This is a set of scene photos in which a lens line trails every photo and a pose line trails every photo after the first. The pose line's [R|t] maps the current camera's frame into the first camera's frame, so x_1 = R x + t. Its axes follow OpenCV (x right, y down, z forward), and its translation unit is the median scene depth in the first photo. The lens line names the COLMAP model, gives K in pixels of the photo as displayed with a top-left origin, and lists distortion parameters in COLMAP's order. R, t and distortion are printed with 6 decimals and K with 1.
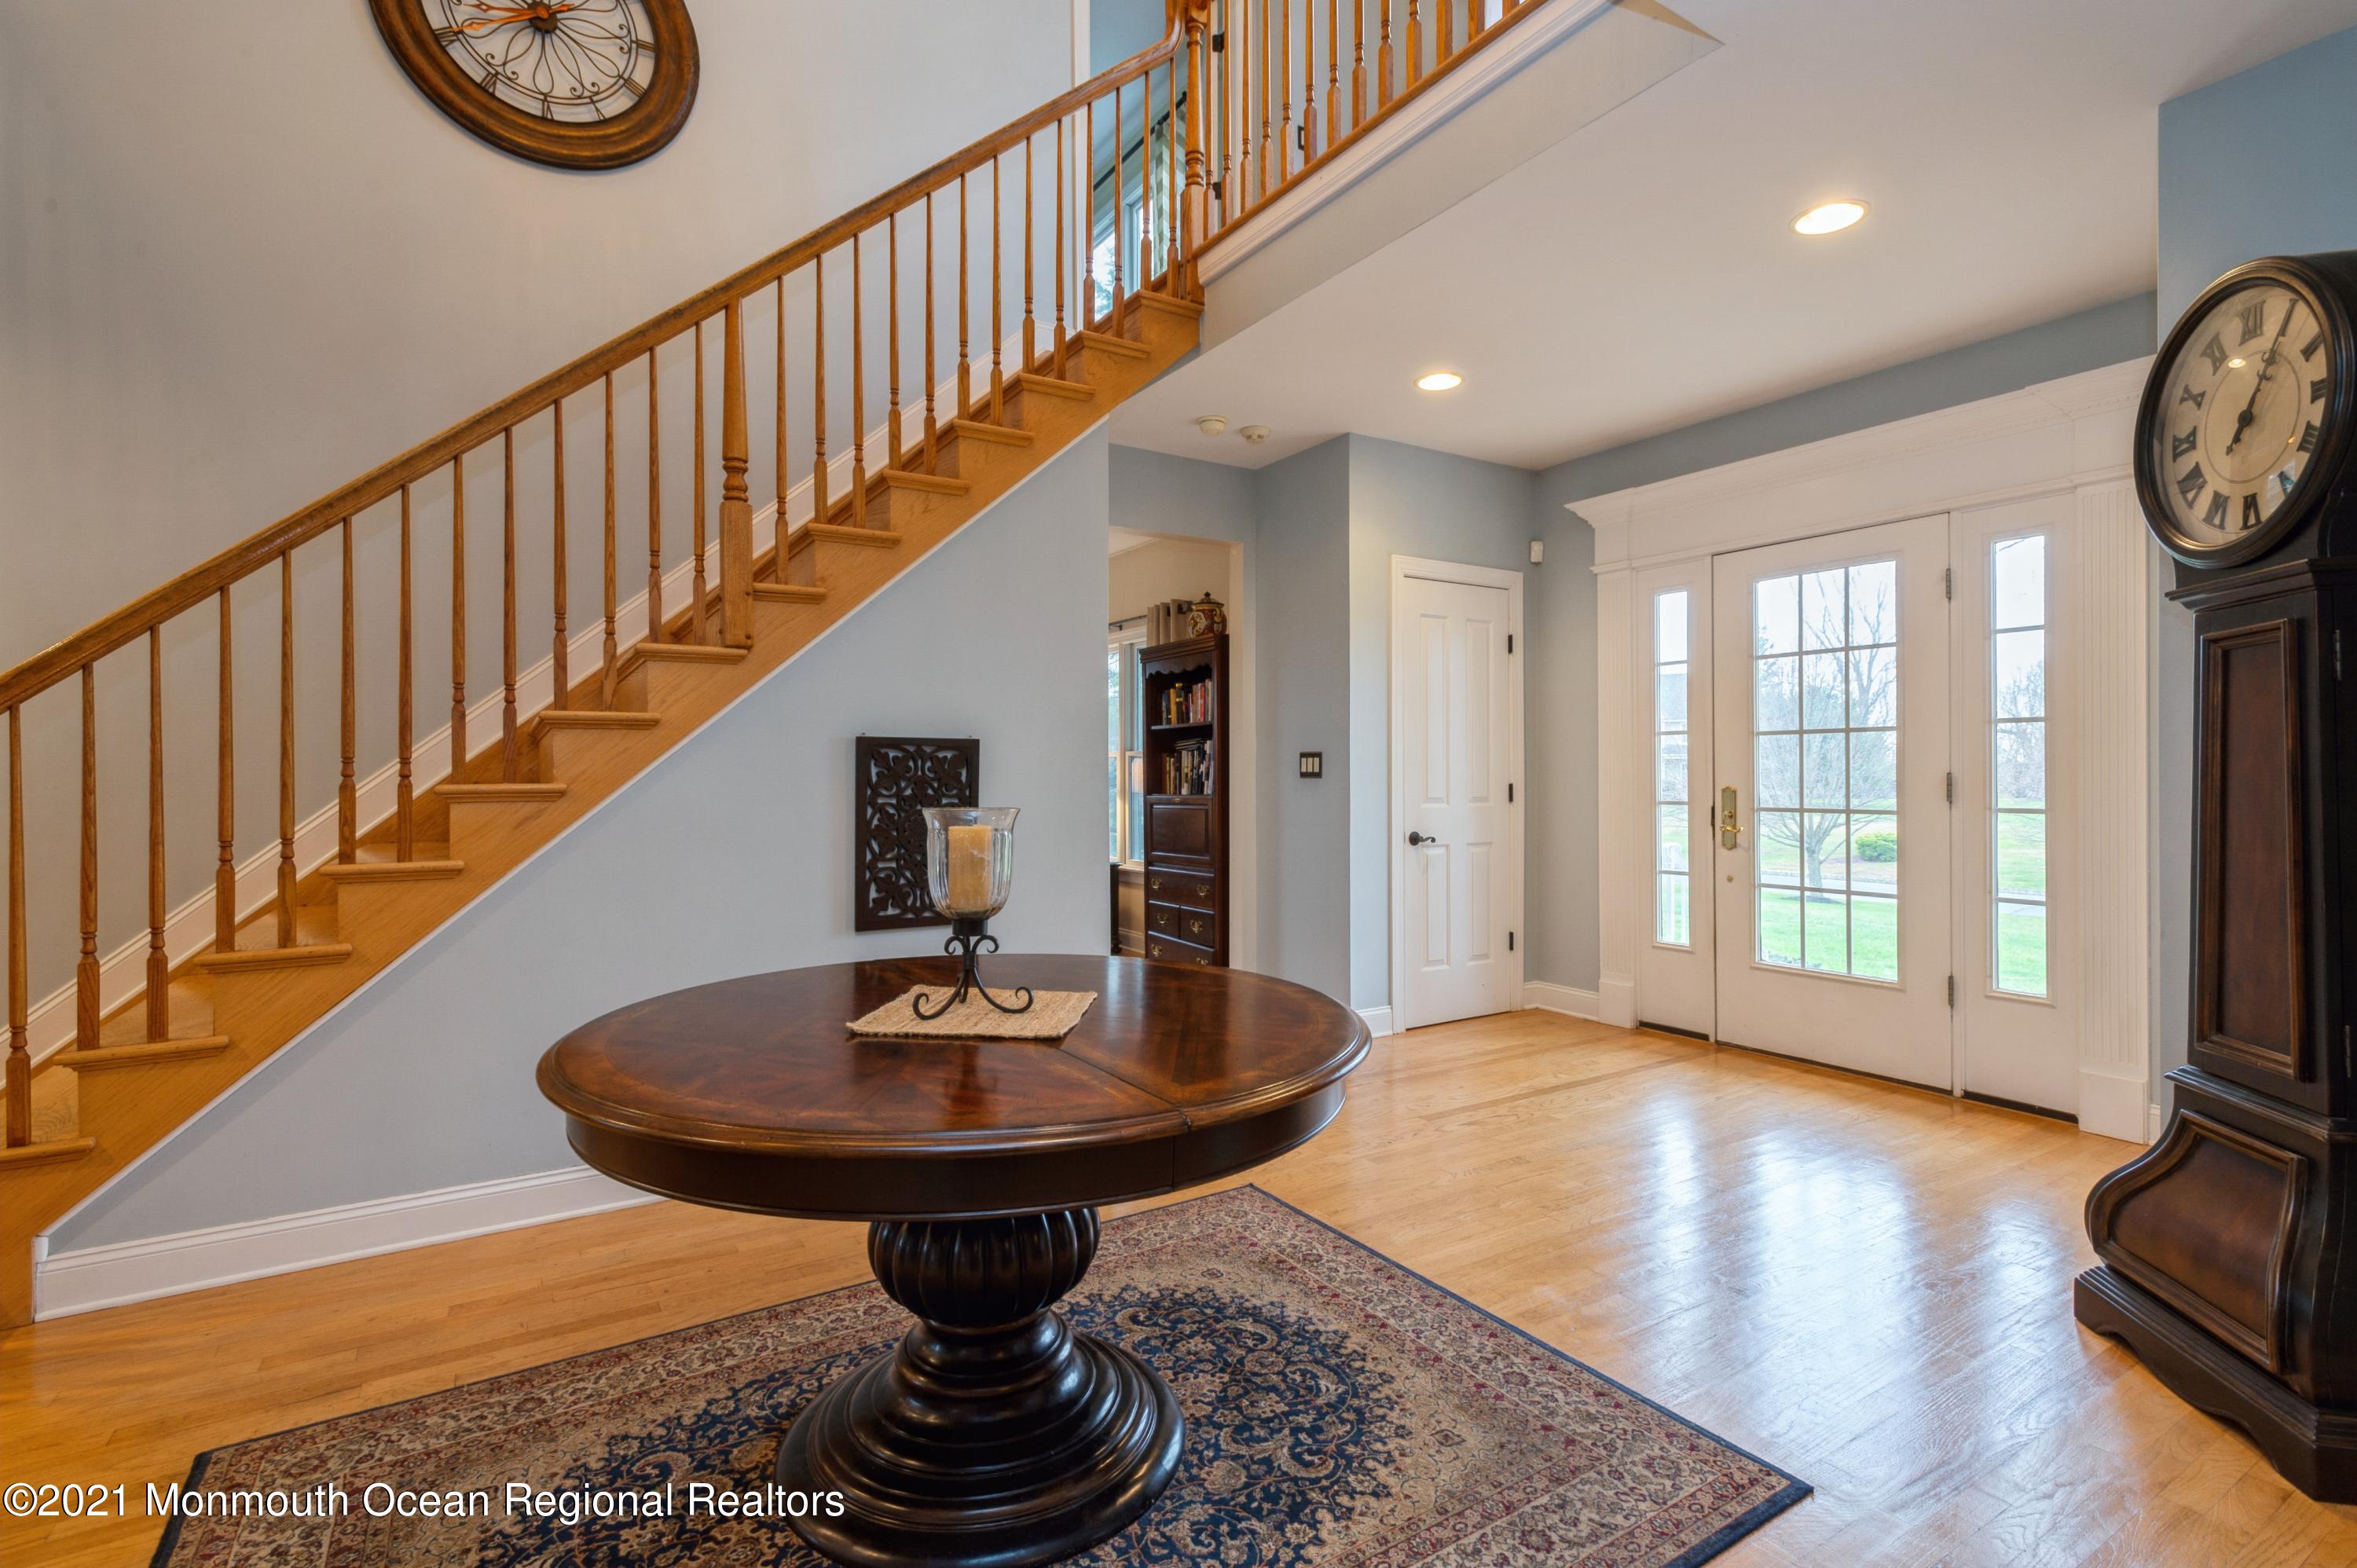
lens RADIAL K [[1114.6, 0, 1183.9], [0, 1114.6, 771.2], [0, 0, 1]] dist [0.001243, 0.000047]
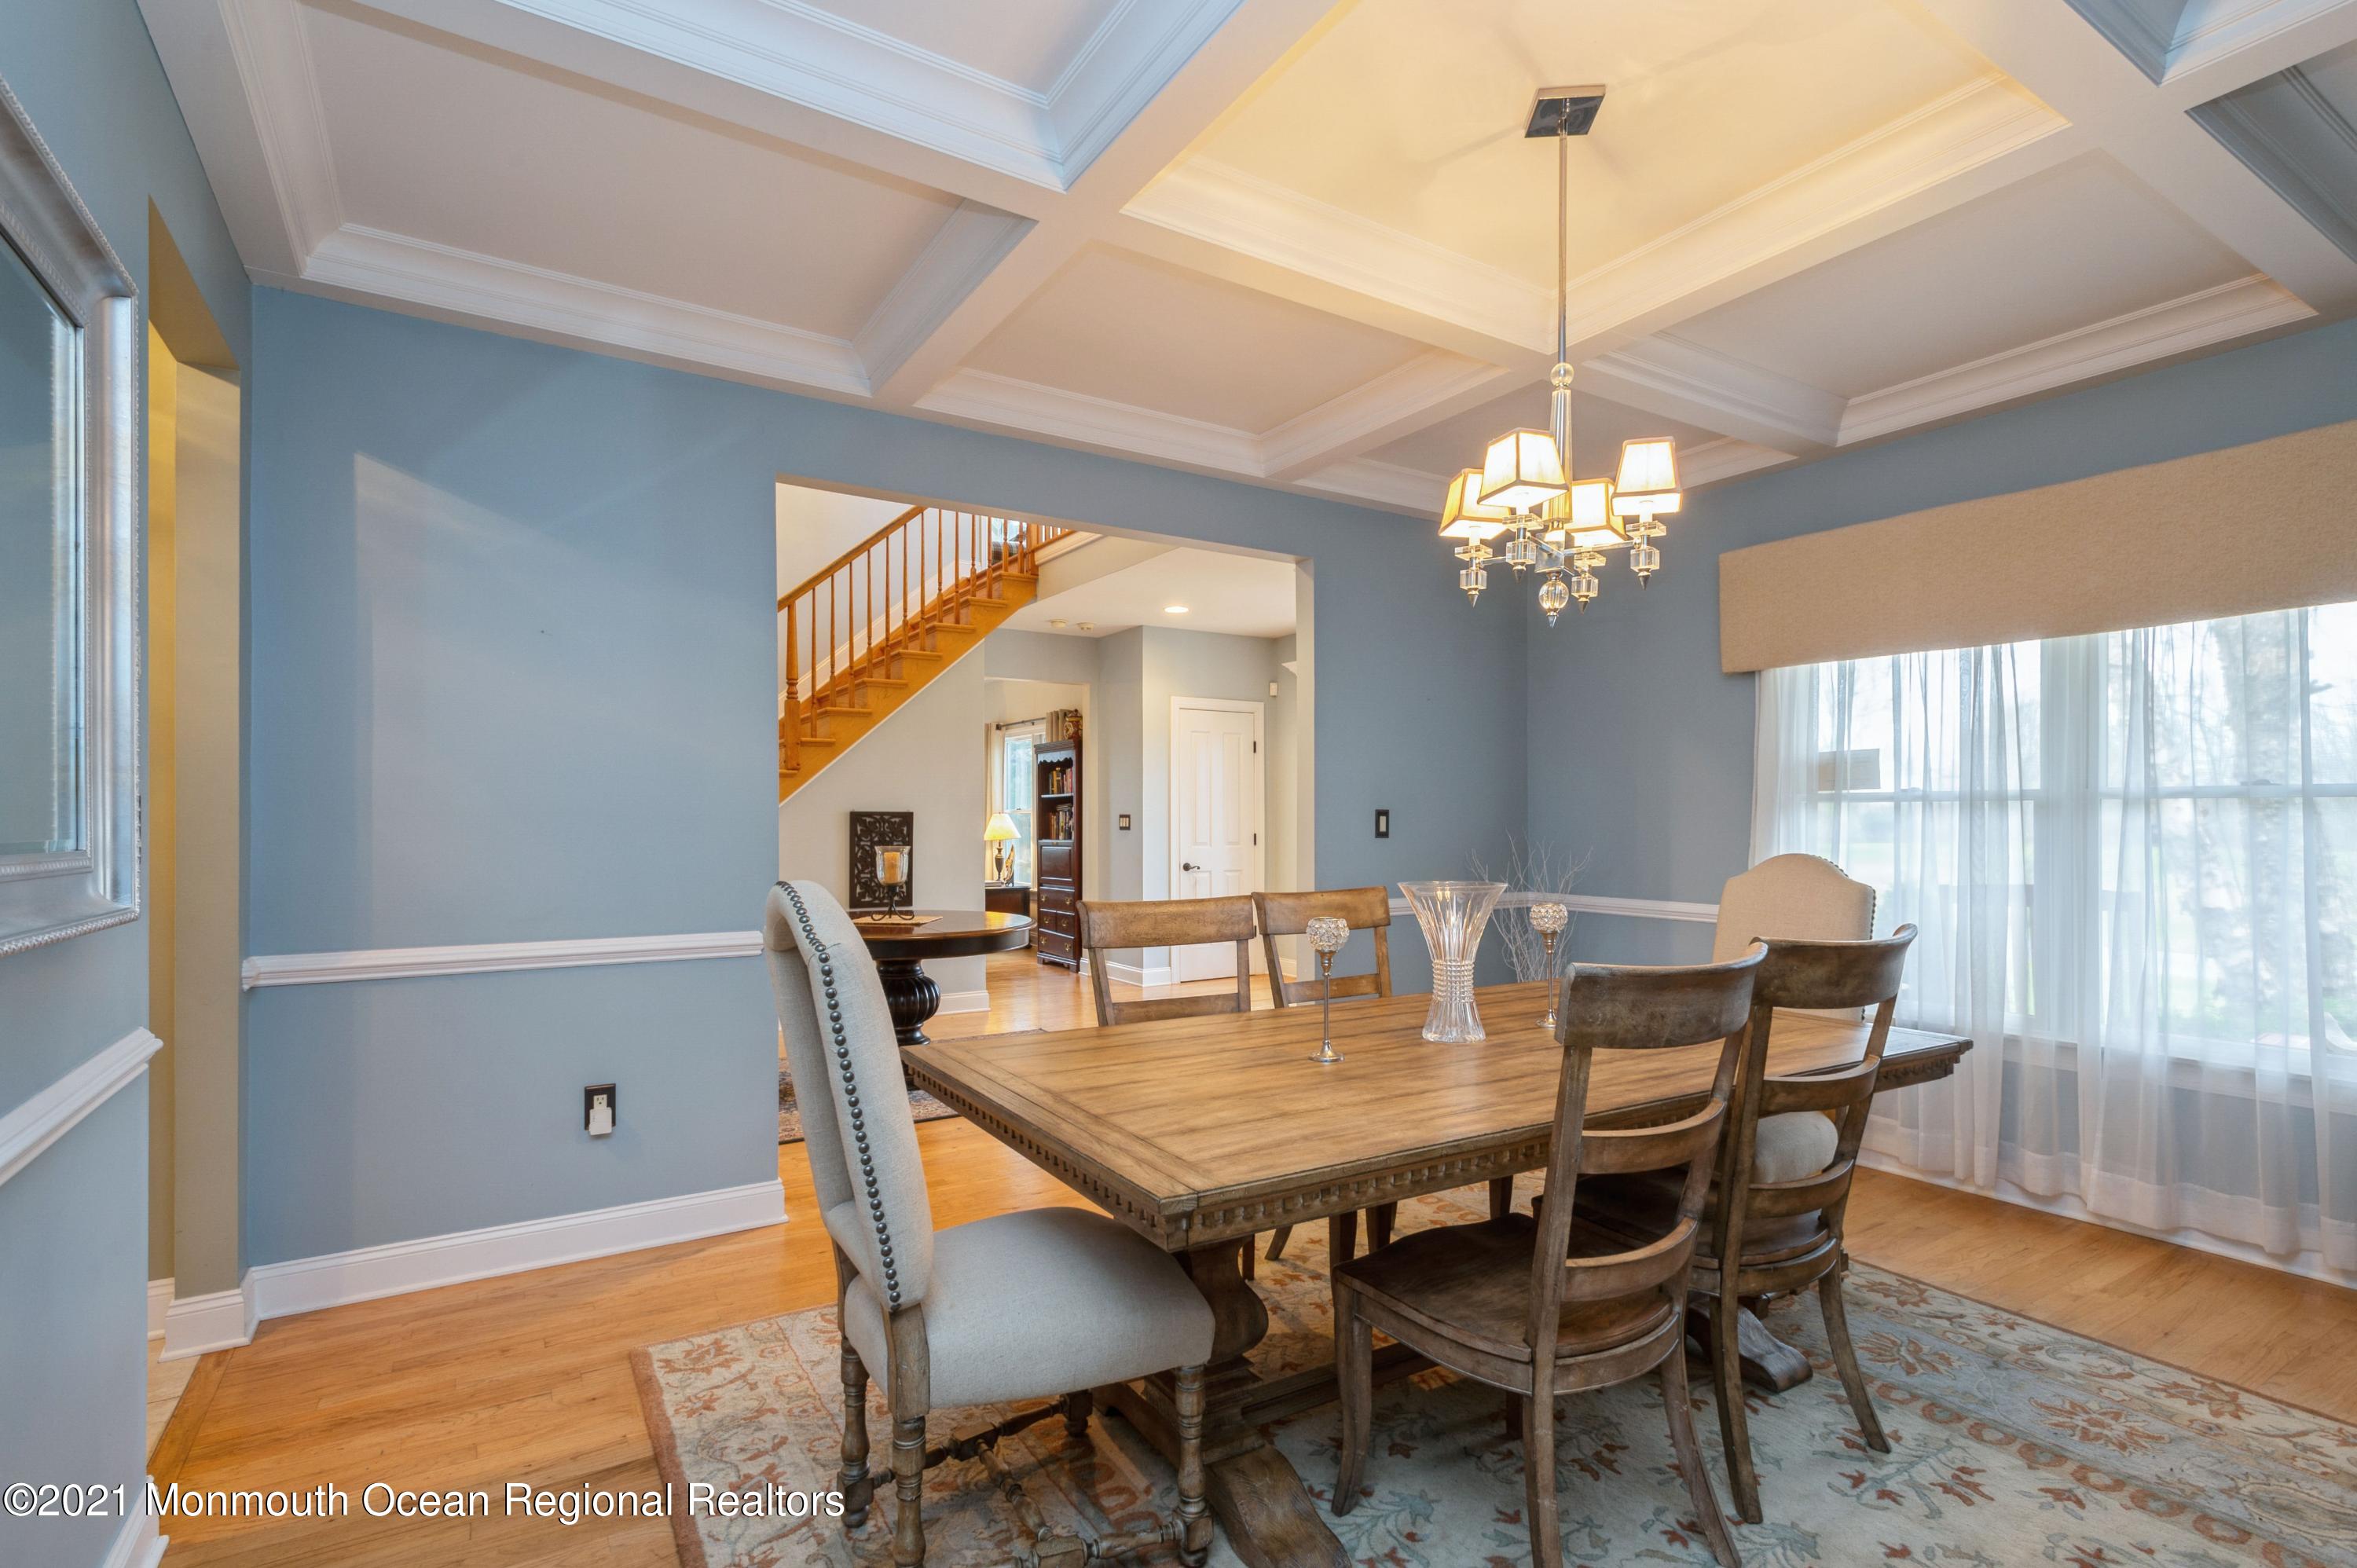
lens RADIAL K [[1114.6, 0, 1172.4], [0, 1114.6, 805.5], [0, 0, 1]] dist [0.001243, 0.000047]
pose [[0.999996, 0.001777, -0.002354, 0.189356], [-0.001797, 0.999960, -0.008803, -0.016161], [0.002339, 0.008807, 0.999958, -0.654684]]
